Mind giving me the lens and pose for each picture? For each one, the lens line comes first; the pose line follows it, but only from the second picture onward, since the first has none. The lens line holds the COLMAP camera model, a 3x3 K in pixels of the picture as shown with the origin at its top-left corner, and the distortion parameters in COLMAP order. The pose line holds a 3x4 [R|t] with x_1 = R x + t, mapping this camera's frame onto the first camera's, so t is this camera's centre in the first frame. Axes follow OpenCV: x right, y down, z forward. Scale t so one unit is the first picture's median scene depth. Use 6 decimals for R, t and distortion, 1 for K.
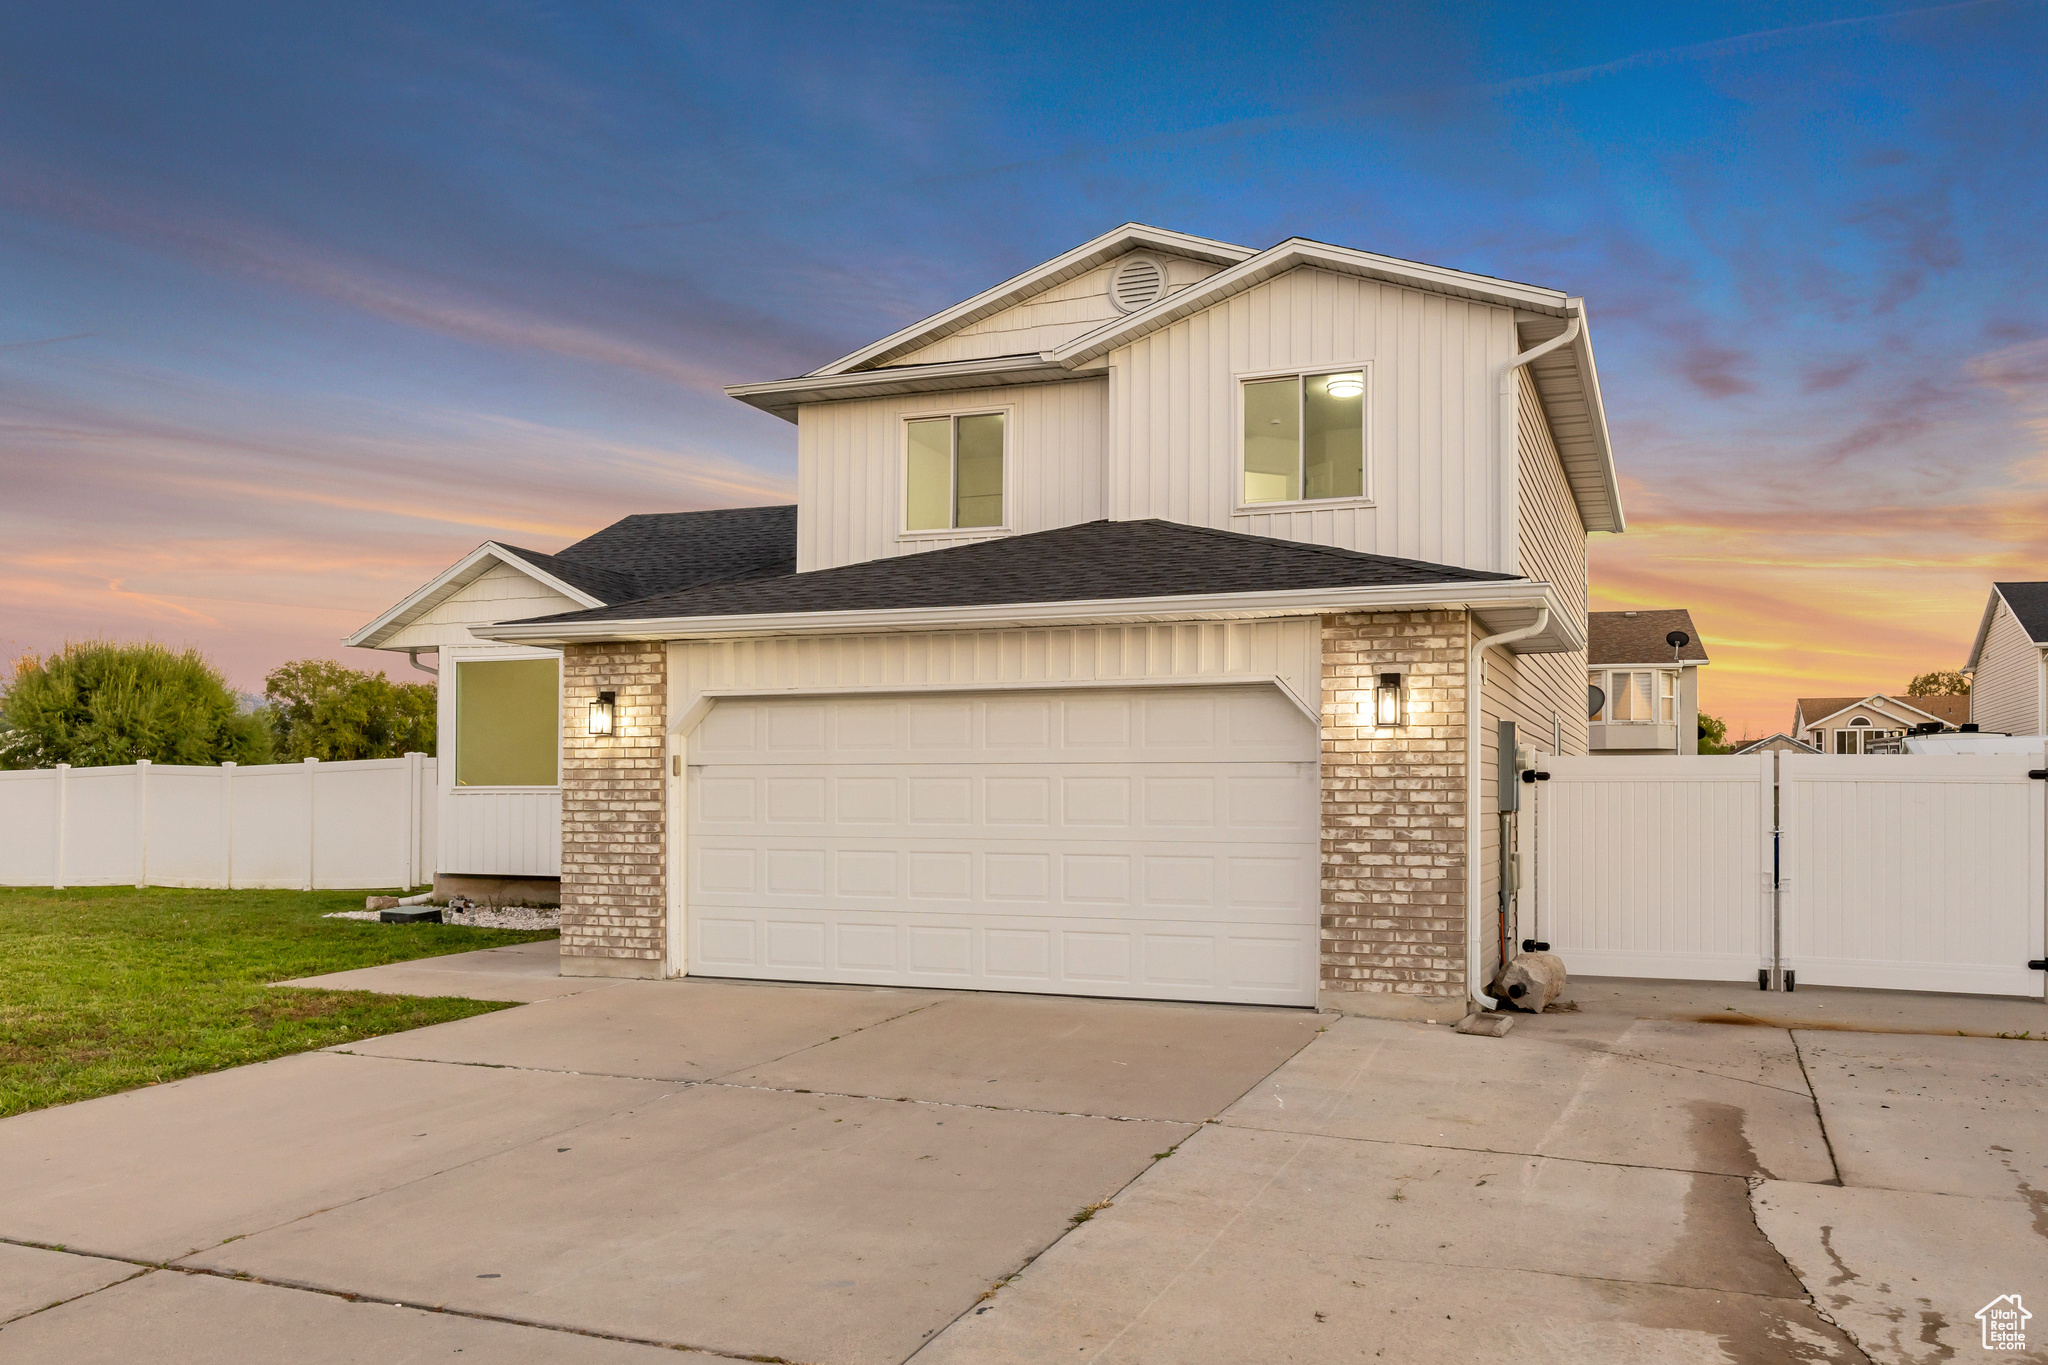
lens RADIAL K [[1601.1, 0, 1024.0], [0, 1601.1, 682.5], [0, 0, 1]] dist [-0.008876, -0.004204]
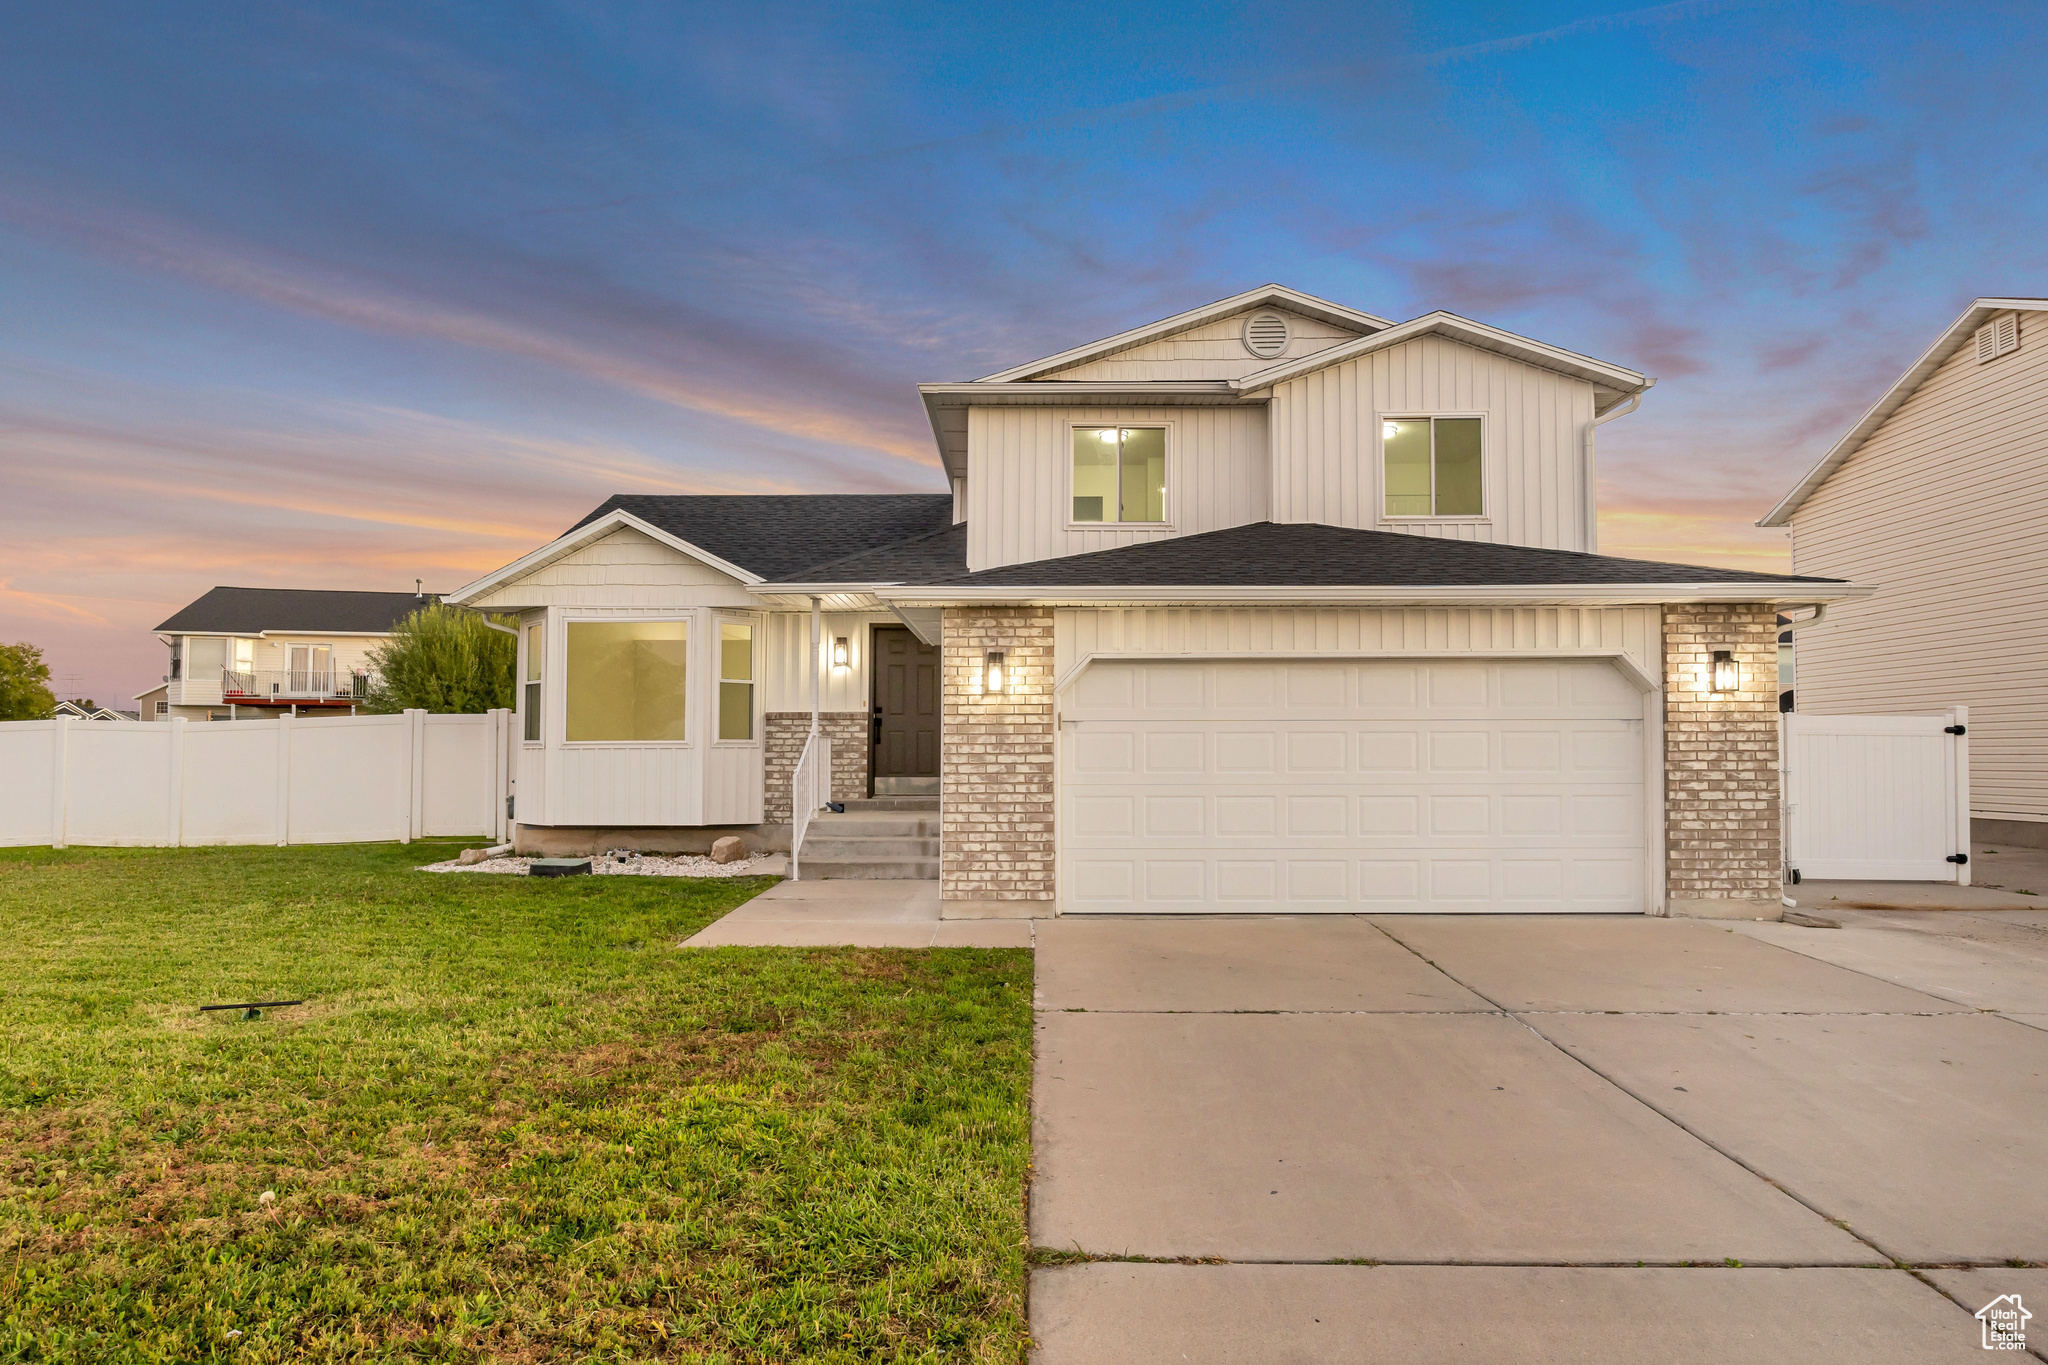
lens RADIAL K [[1231.2, 0, 1024.0], [0, 1231.2, 636.0], [0, 0, 1]] dist [-0.012828, 0.000493]
pose [[0.939212, 0.026853, 0.342285, -0.559547], [-0.019947, 0.999521, -0.023680, 0.014840], [-0.342757, 0.015413, 0.939298, 0.227945]]
